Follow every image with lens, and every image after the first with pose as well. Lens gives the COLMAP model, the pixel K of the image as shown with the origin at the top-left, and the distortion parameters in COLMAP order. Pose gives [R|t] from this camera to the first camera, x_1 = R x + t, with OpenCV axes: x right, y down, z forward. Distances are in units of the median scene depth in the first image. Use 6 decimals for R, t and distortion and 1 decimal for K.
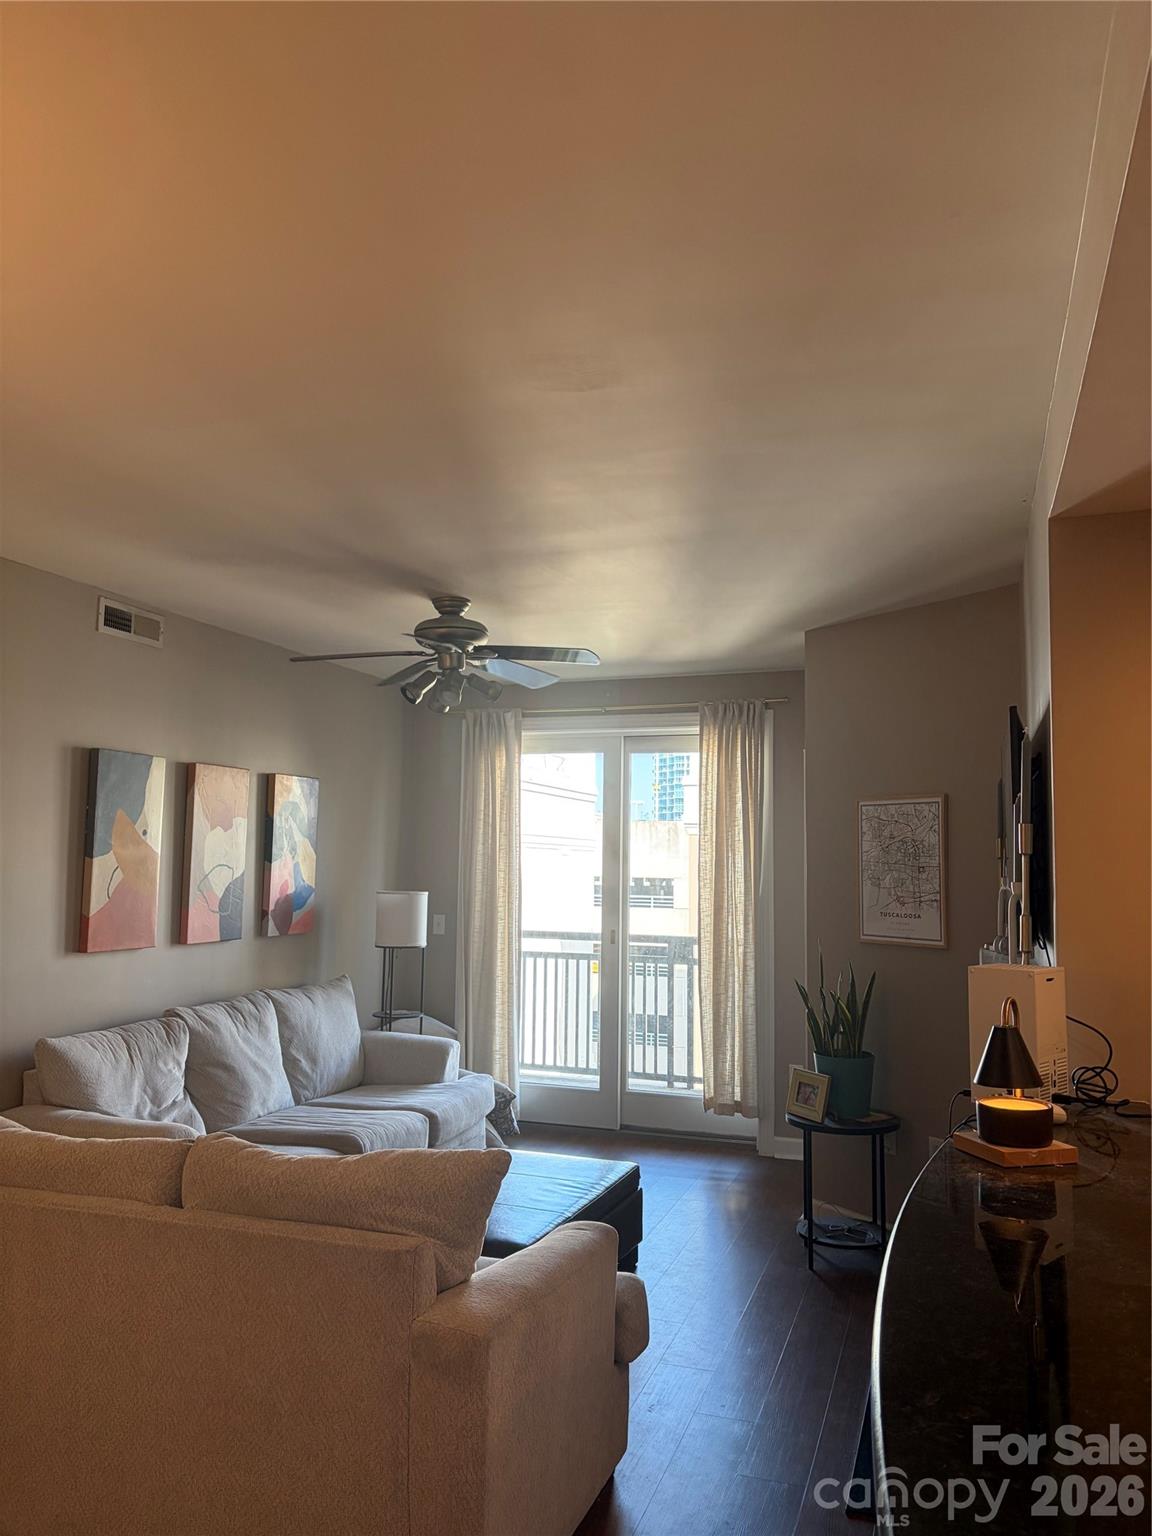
lens RADIAL K [[1148.4, 0, 571.5], [0, 1148.4, 769.2], [0, 0, 1]] dist [0.049178, -0.059093]
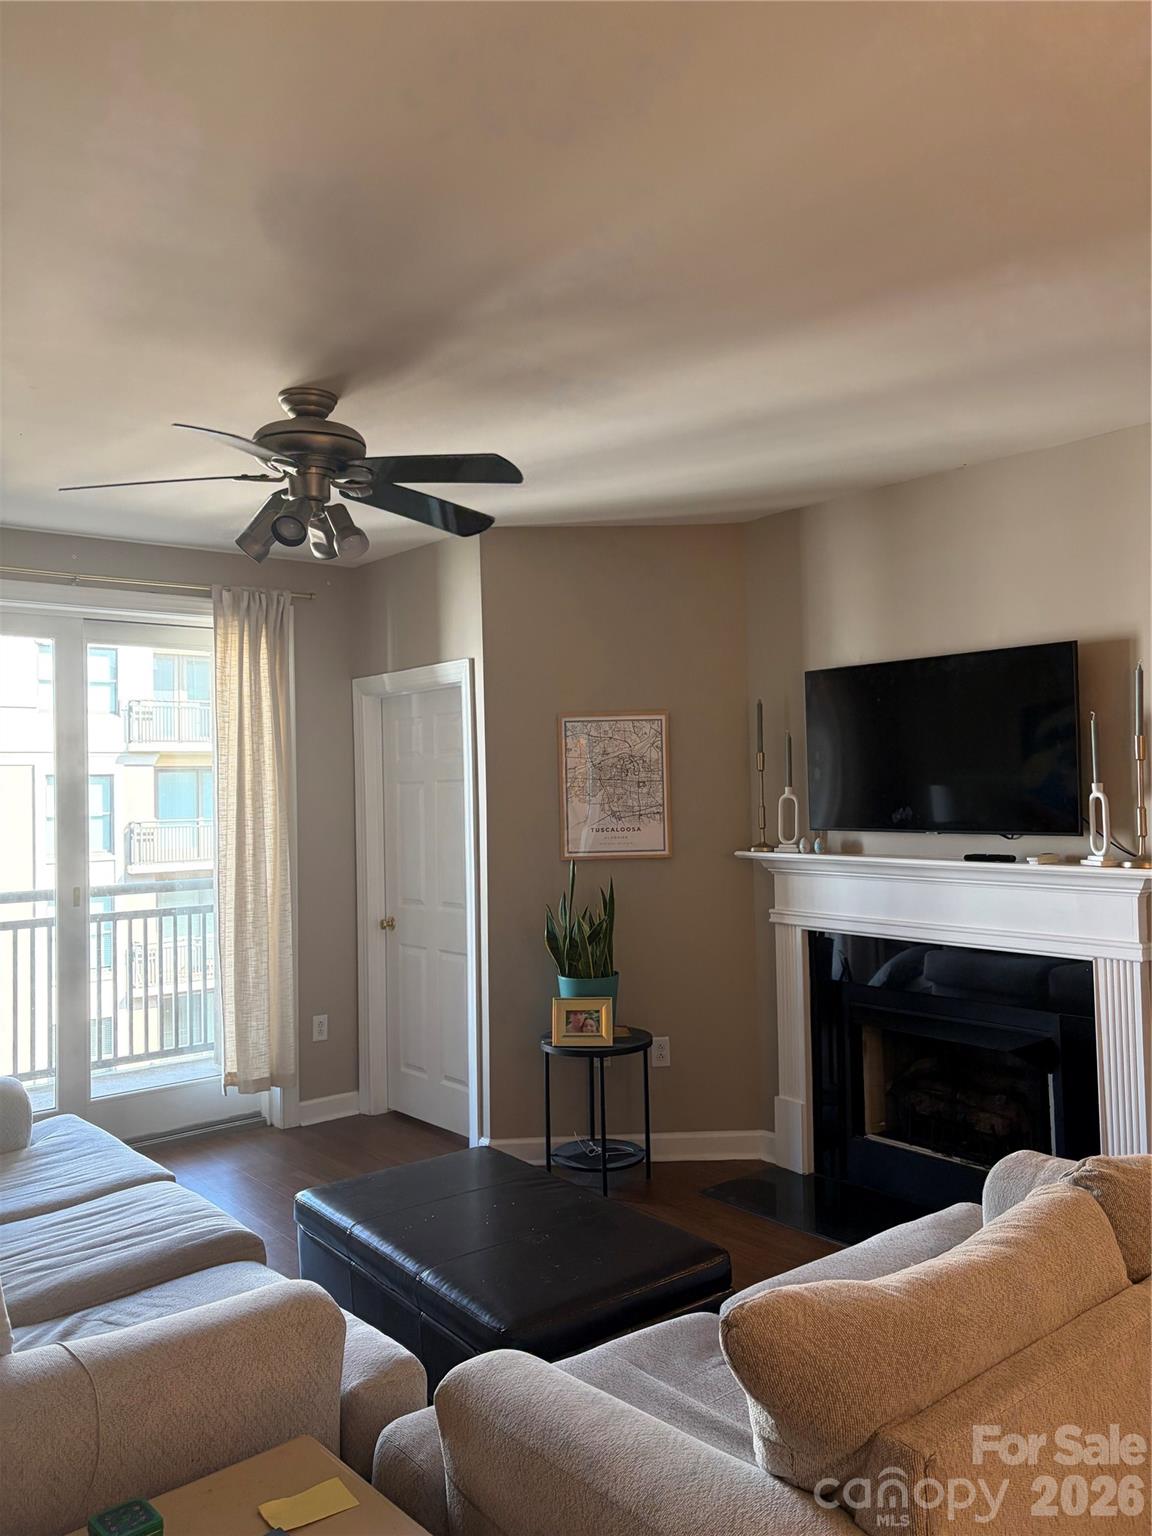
lens RADIAL K [[1148.4, 0, 580.6], [0, 1148.4, 763.7], [0, 0, 1]] dist [0.049178, -0.059093]
pose [[0.515918, -0.005078, 0.856623, -0.581805], [-0.042309, 0.998611, 0.031401, 0.036802], [-0.855593, -0.052443, 0.514986, 0.495077]]
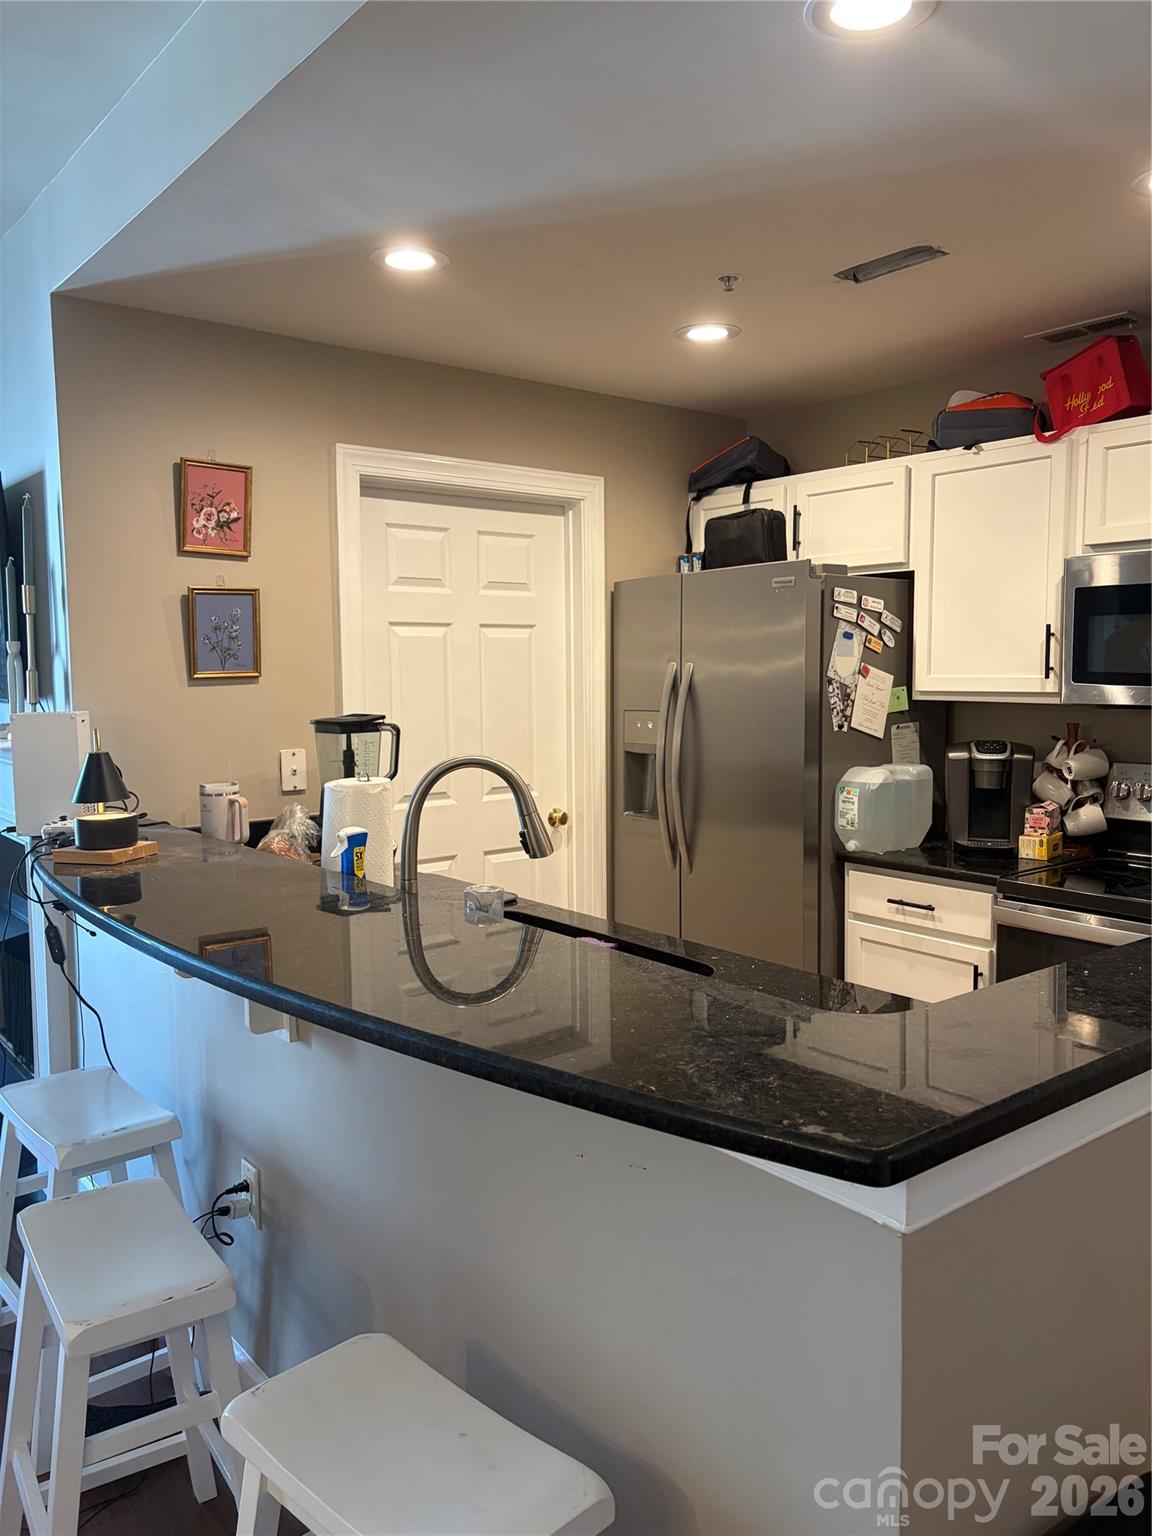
lens RADIAL K [[1148.4, 0, 570.6], [0, 1148.4, 766.9], [0, 0, 1]] dist [0.049178, -0.059093]
pose [[0.538802, -0.094154, 0.837155, -0.141726], [-0.053559, 0.987896, 0.145579, 0.017150], [-0.840728, -0.123275, 0.527237, -0.007188]]
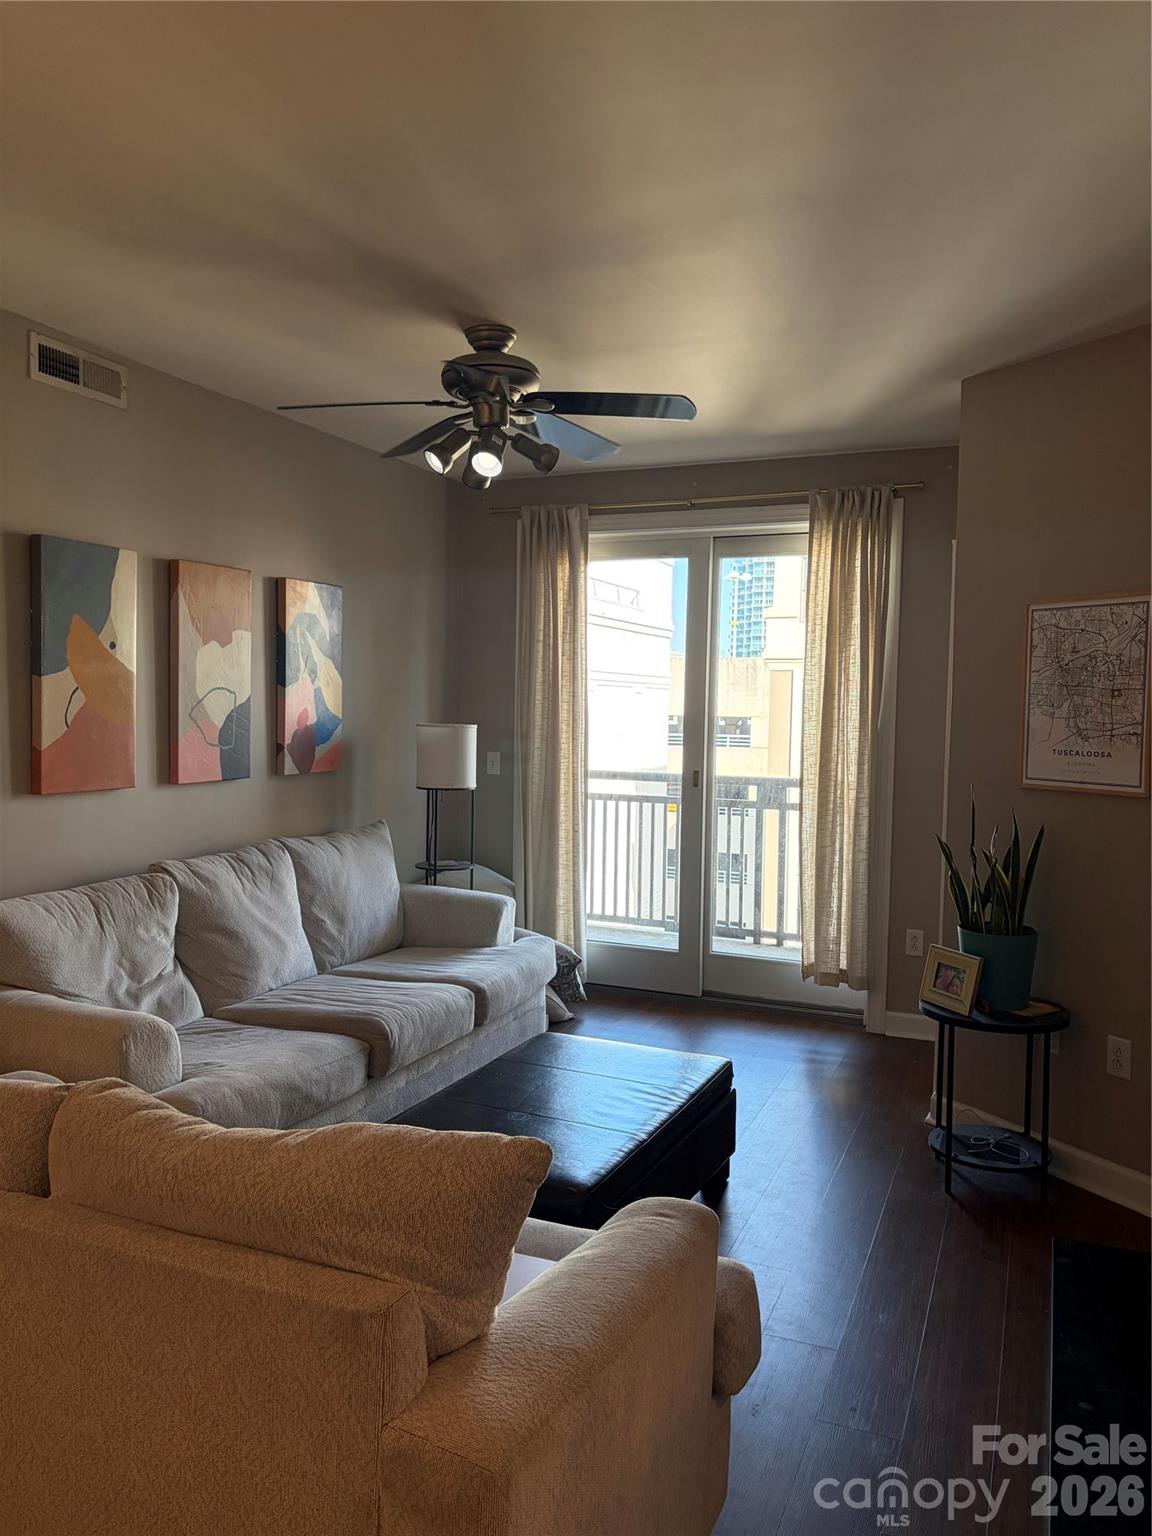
lens RADIAL K [[1148.4, 0, 571.1], [0, 1148.4, 777.8], [0, 0, 1]] dist [0.049178, -0.059093]
pose [[0.997923, 0.006398, -0.064104, -0.002538], [0.003089, 0.989159, 0.146817, 0.028325], [0.064348, -0.146710, 0.987084, 0.214666]]
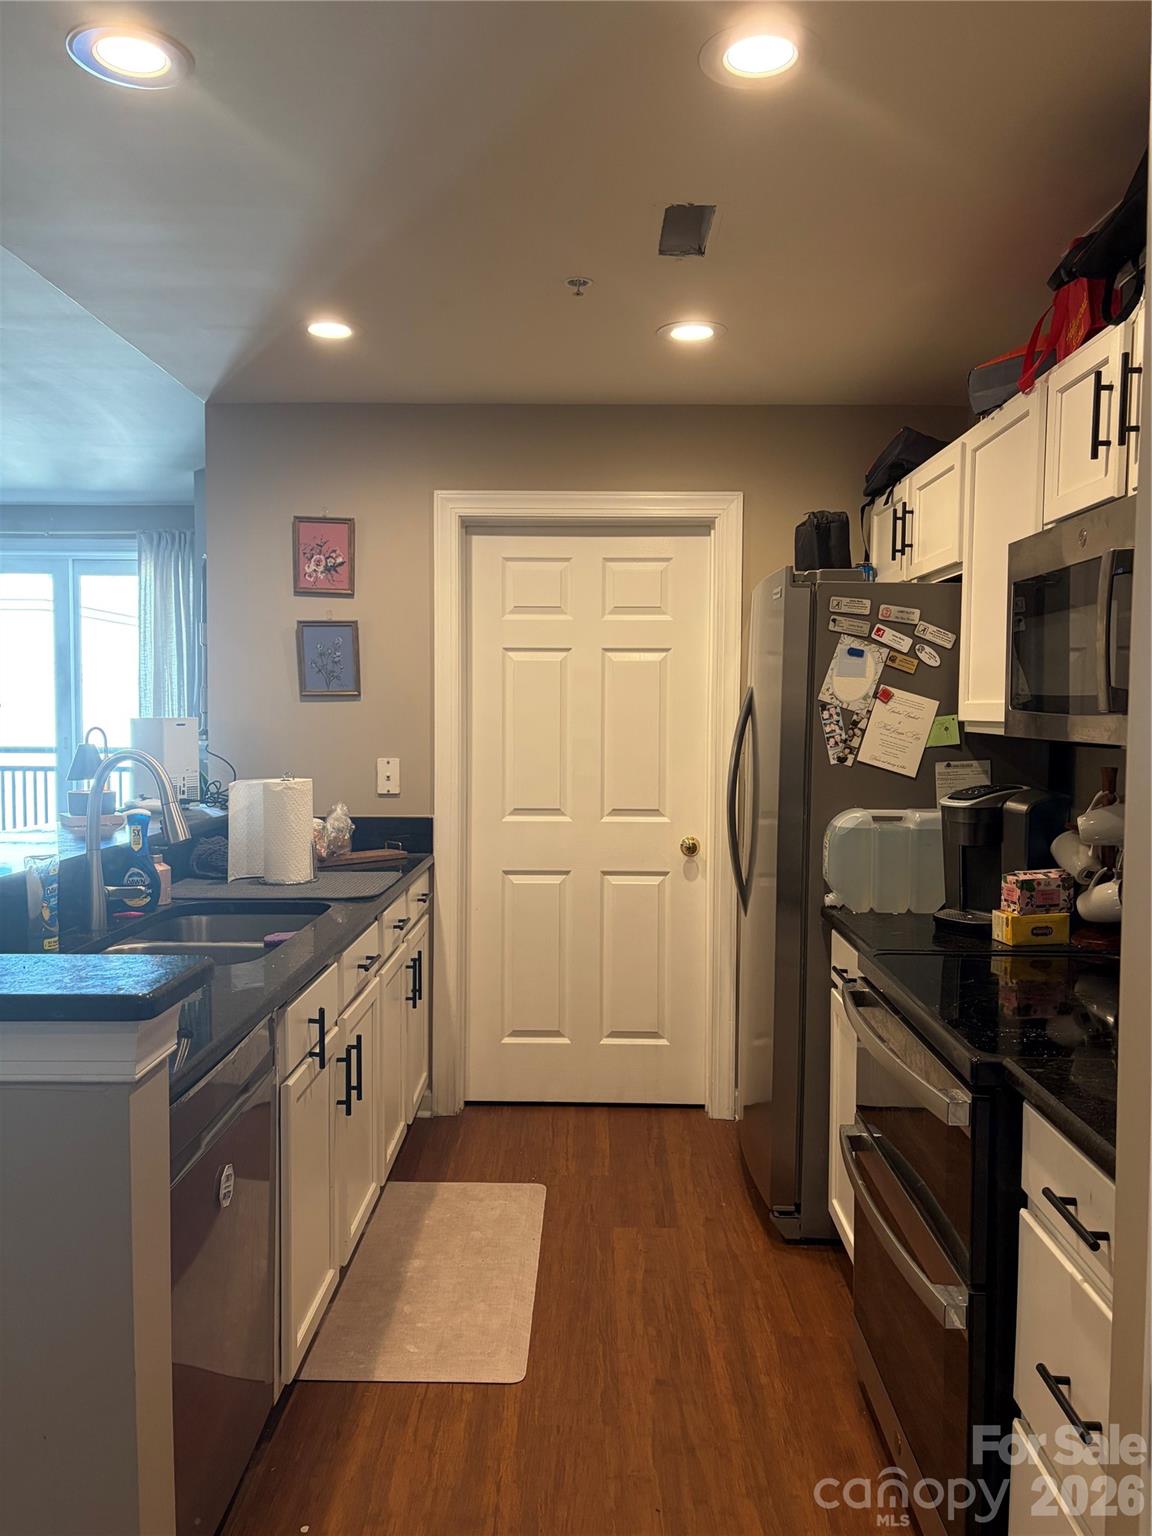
lens RADIAL K [[1148.4, 0, 578.1], [0, 1148.4, 772.4], [0, 0, 1]] dist [0.049178, -0.059093]
pose [[0.950300, -0.026469, 0.310209, 0.218071], [-0.018300, 0.989908, 0.140523, 0.011598], [-0.310798, -0.139216, 0.940225, -0.288135]]
